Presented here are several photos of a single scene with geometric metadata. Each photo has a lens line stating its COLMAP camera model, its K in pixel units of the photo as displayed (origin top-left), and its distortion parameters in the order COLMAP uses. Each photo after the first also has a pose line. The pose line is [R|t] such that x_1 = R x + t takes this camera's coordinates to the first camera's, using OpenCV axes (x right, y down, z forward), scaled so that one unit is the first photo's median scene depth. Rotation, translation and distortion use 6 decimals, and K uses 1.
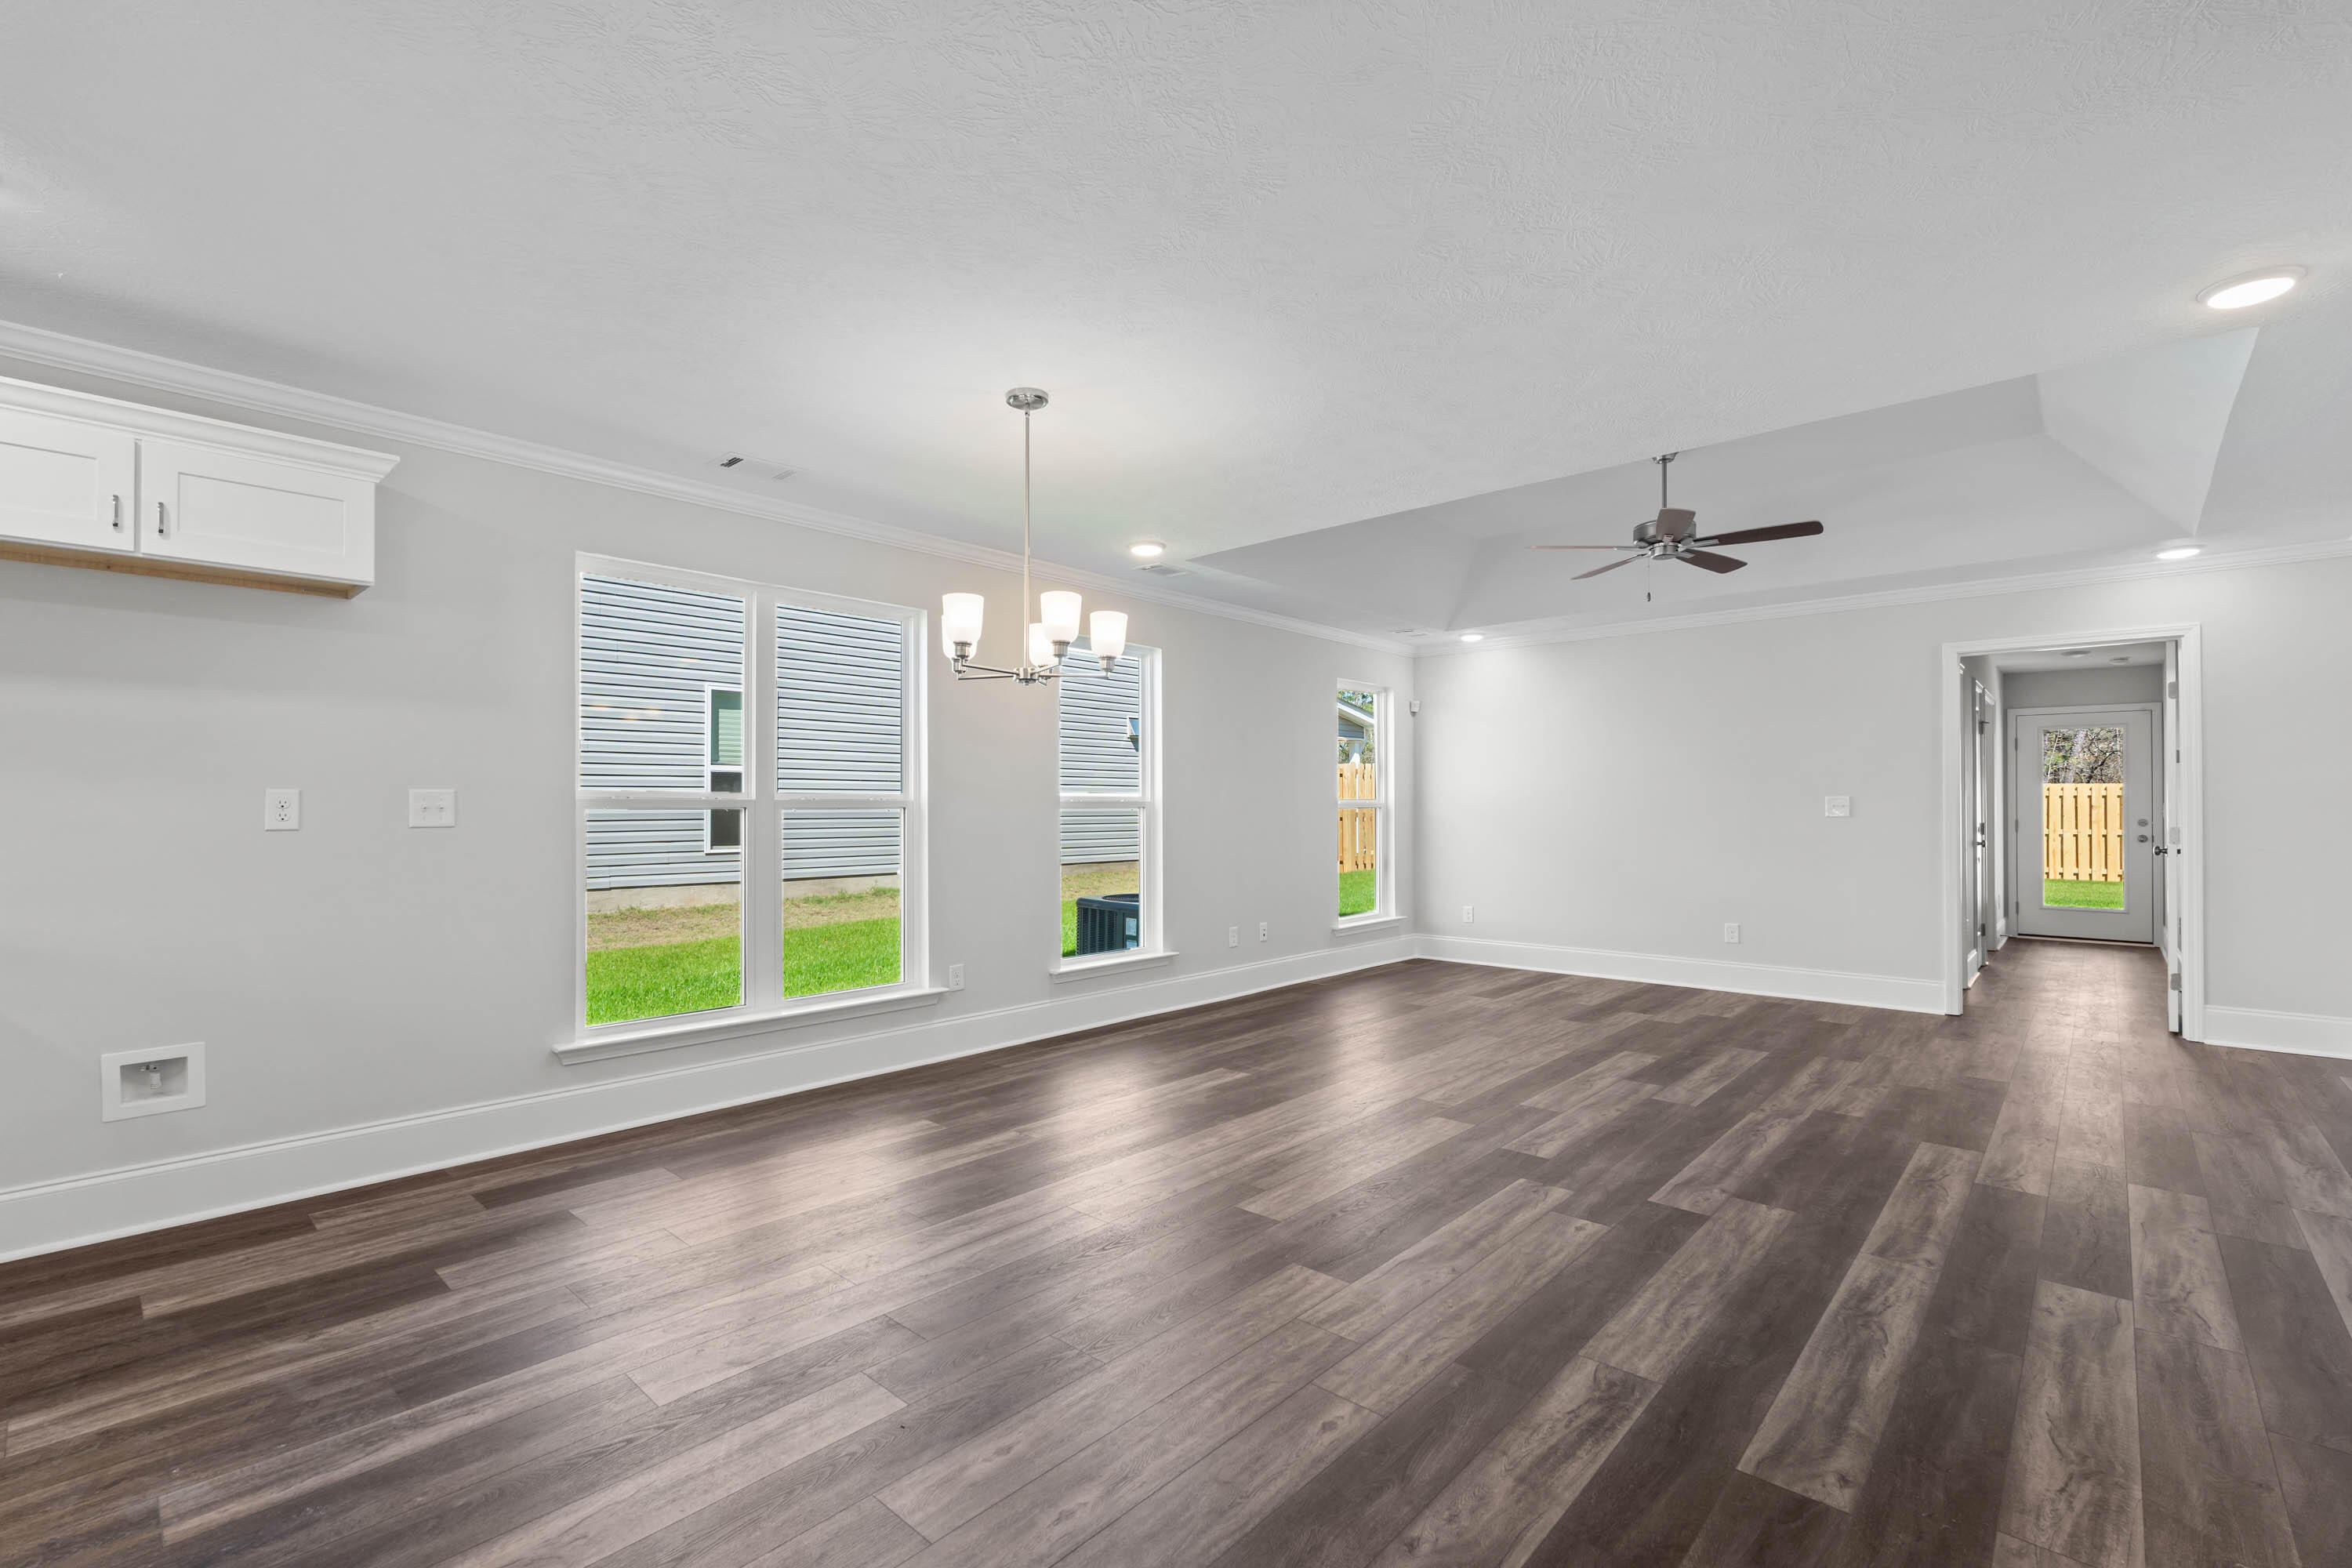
lens RADIAL K [[1036.0, 0, 1170.7], [0, 1036.0, 805.5], [0, 0, 1]] dist [-0.002037, 0.000822]
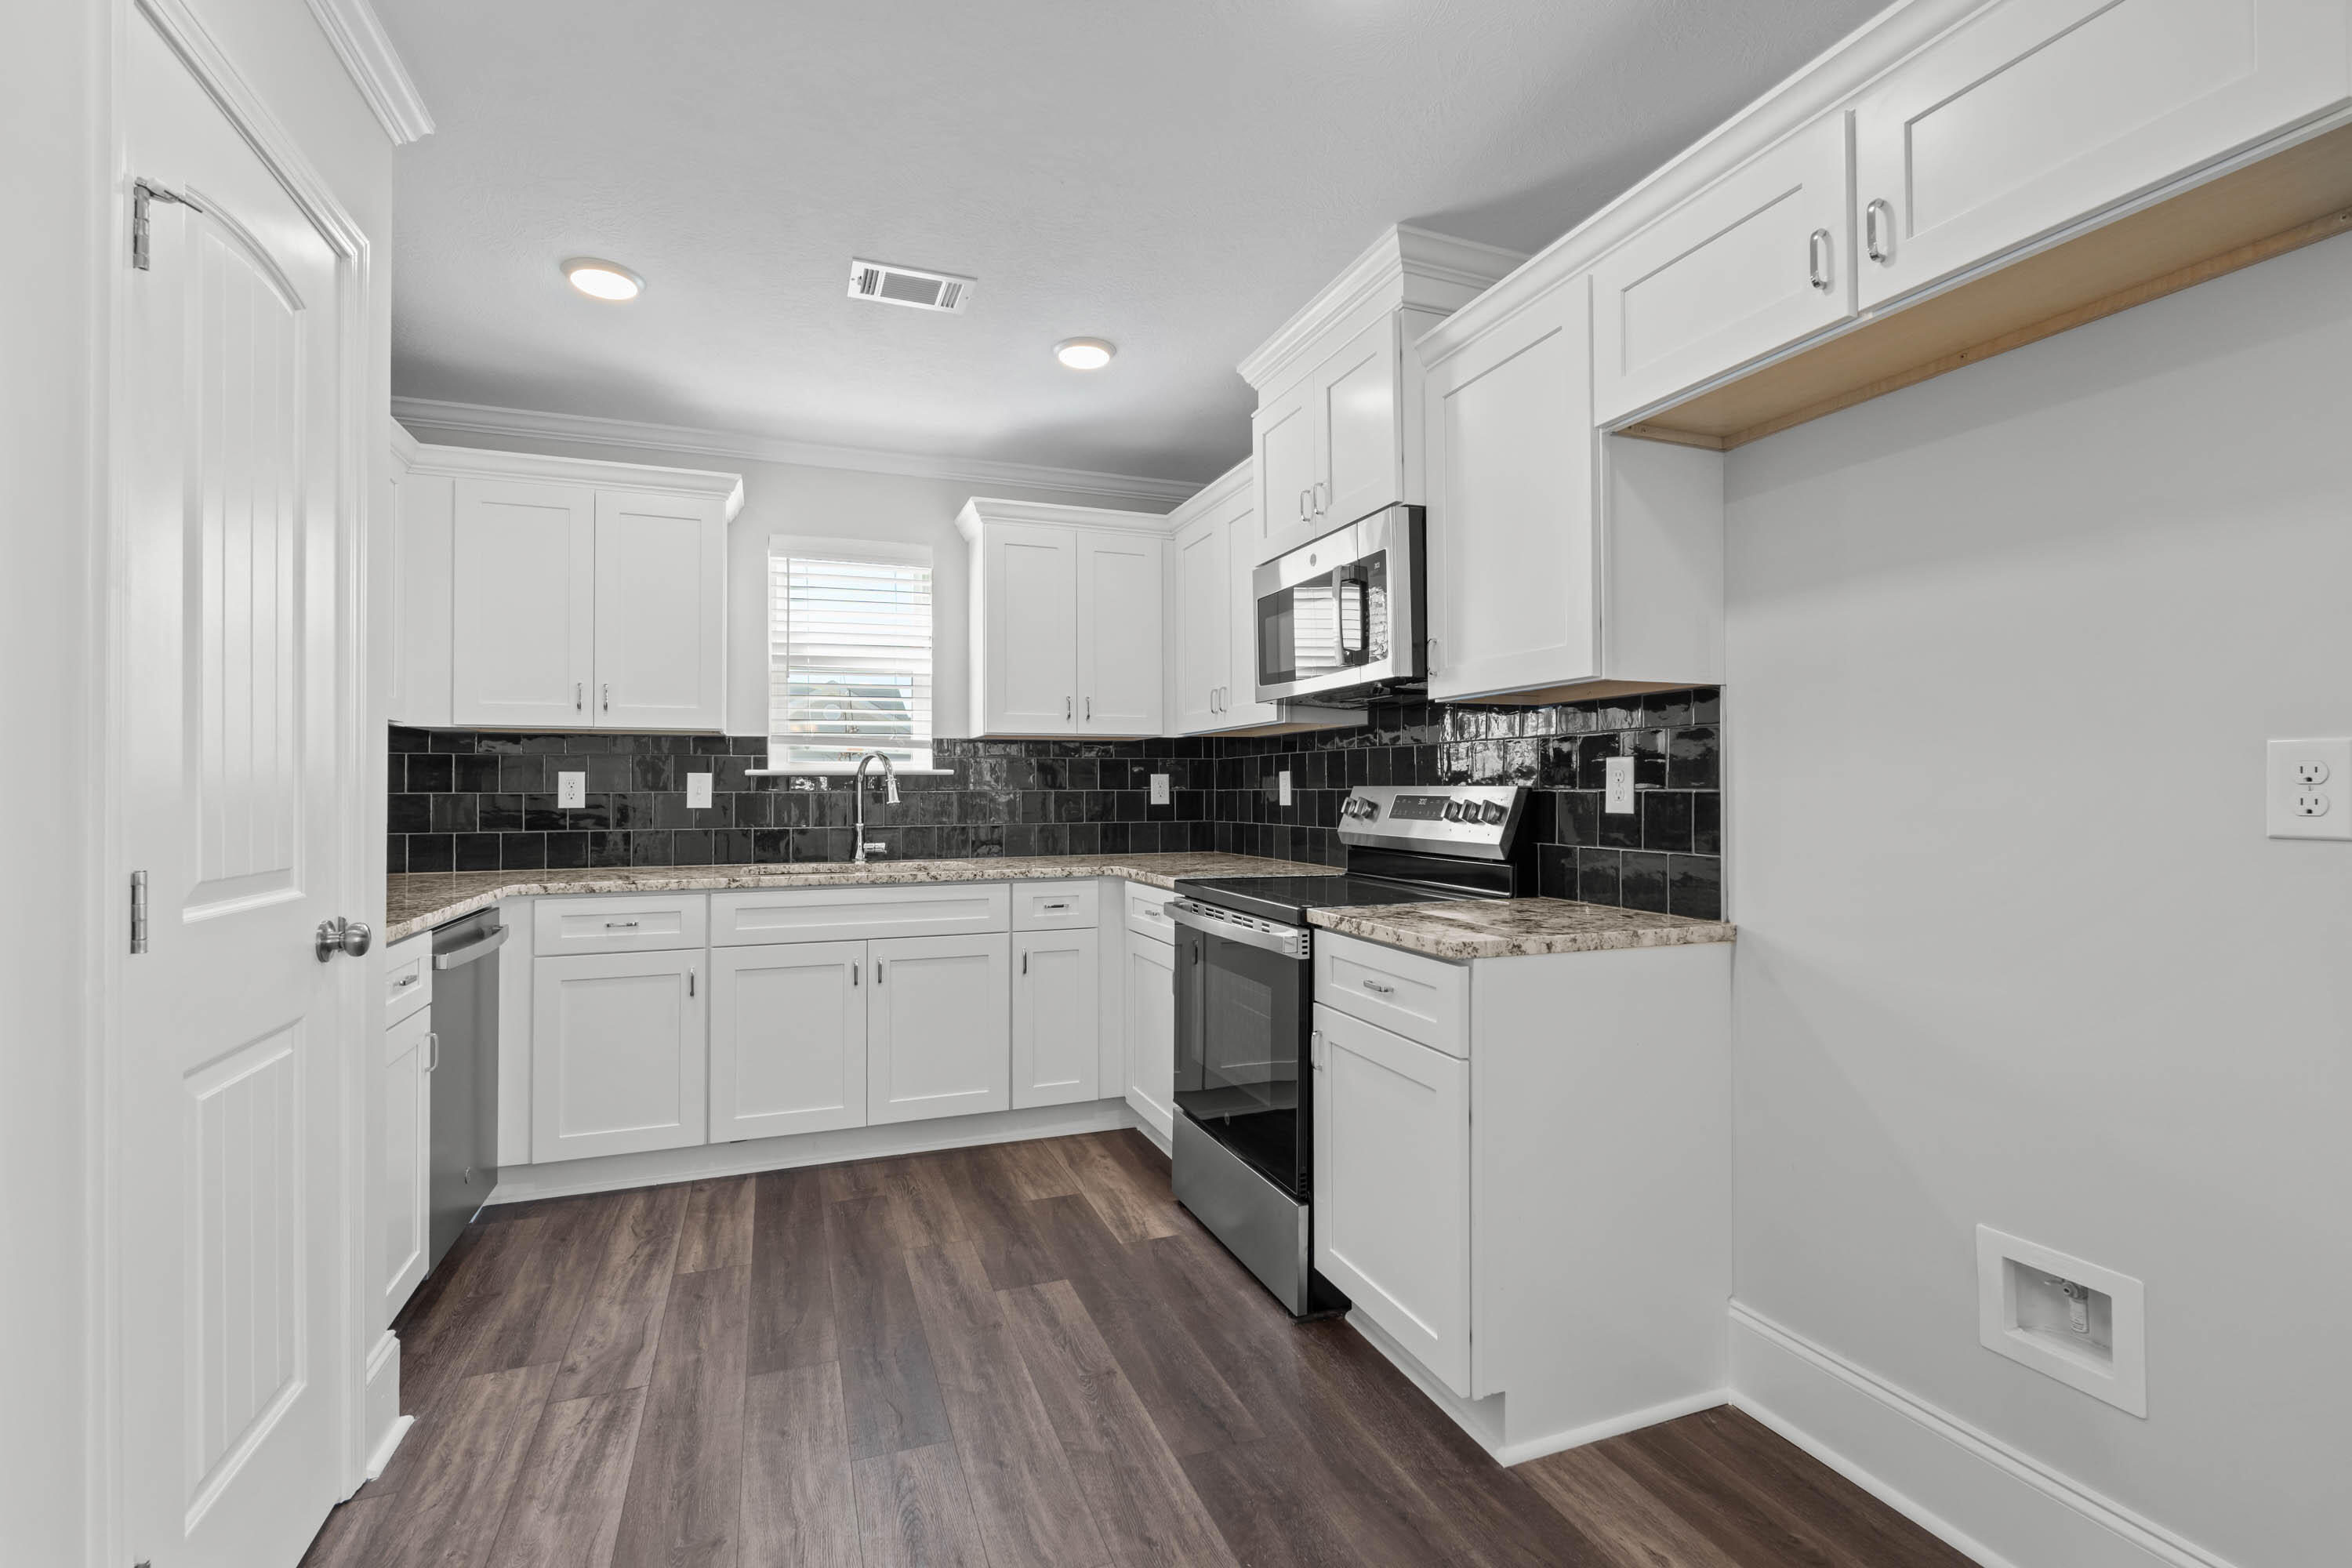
lens RADIAL K [[1036.0, 0, 1170.6], [0, 1036.0, 769.8], [0, 0, 1]] dist [-0.002037, 0.000822]
pose [[-0.452952, -0.015159, -0.891406, -0.280116], [0.003331, 0.999820, -0.018695, 0.002495], [0.891529, -0.011437, -0.452820, 0.742831]]
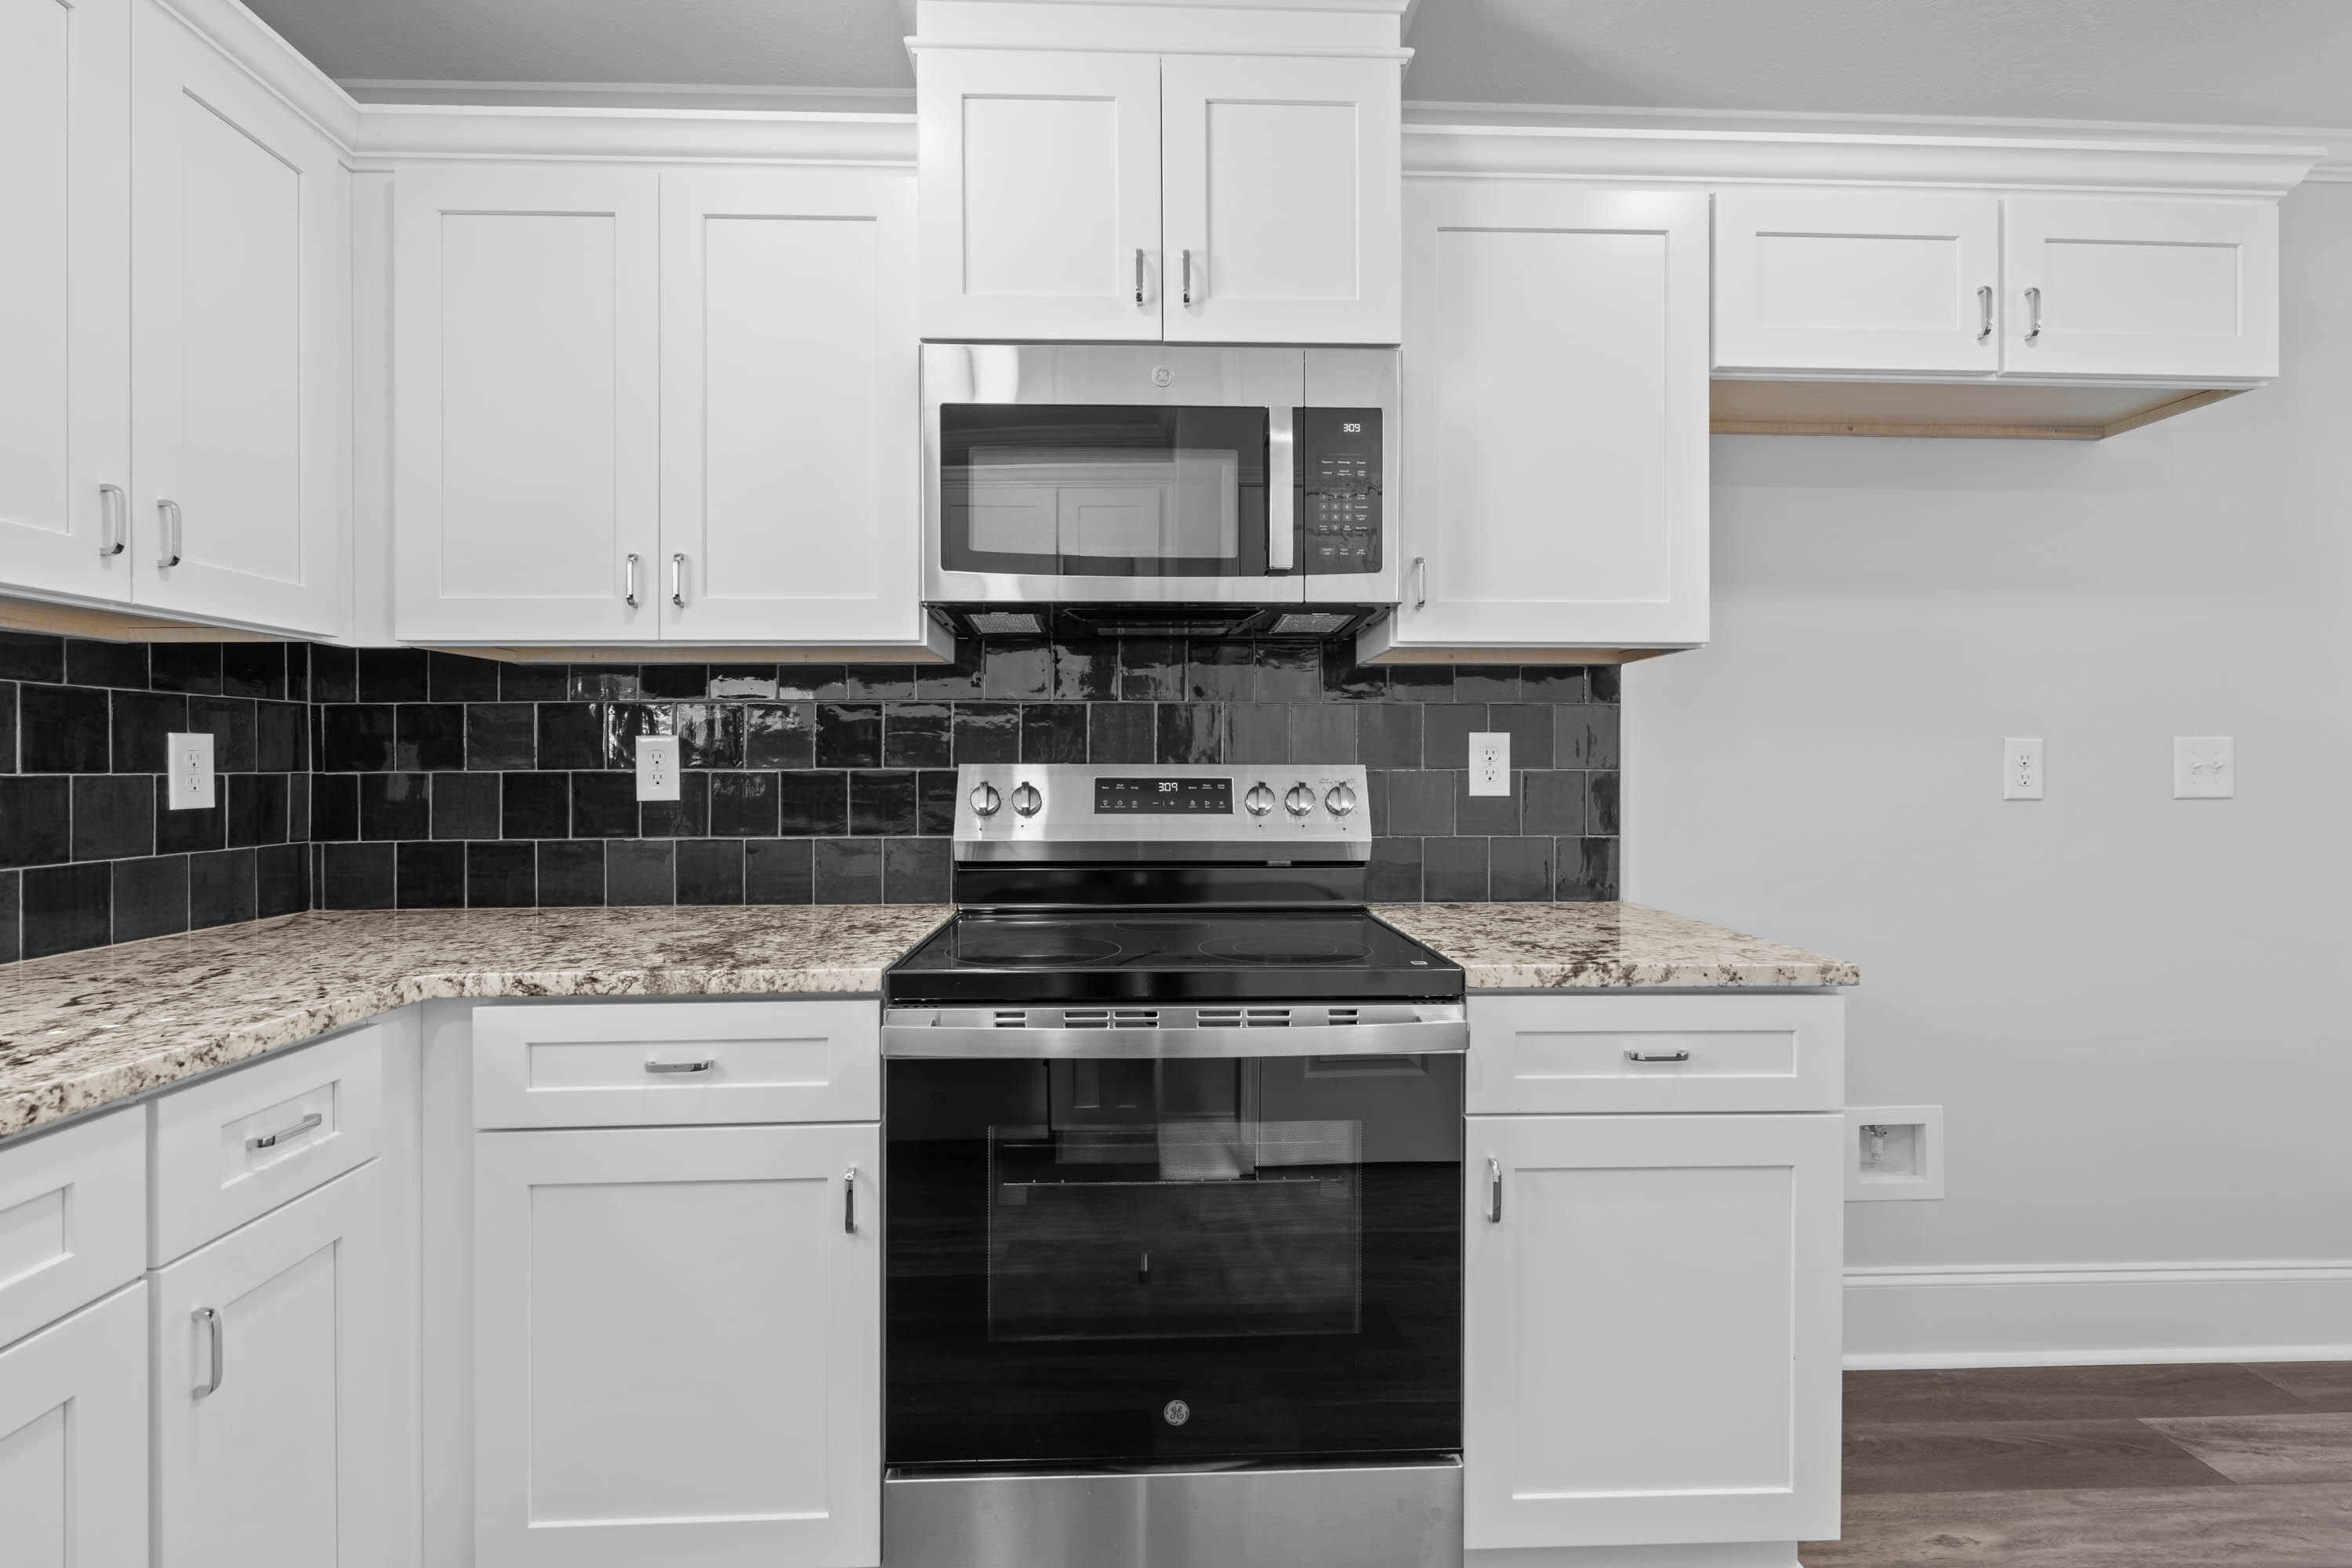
lens RADIAL K [[1036.0, 0, 1163.6], [0, 1036.0, 761.6], [0, 0, 1]] dist [-0.002037, 0.000822]
pose [[0.695699, -0.004363, -0.718320, -0.722472], [0.001597, 0.999988, -0.004527, 0.001561], [0.718332, 0.002003, 0.695698, 0.132944]]
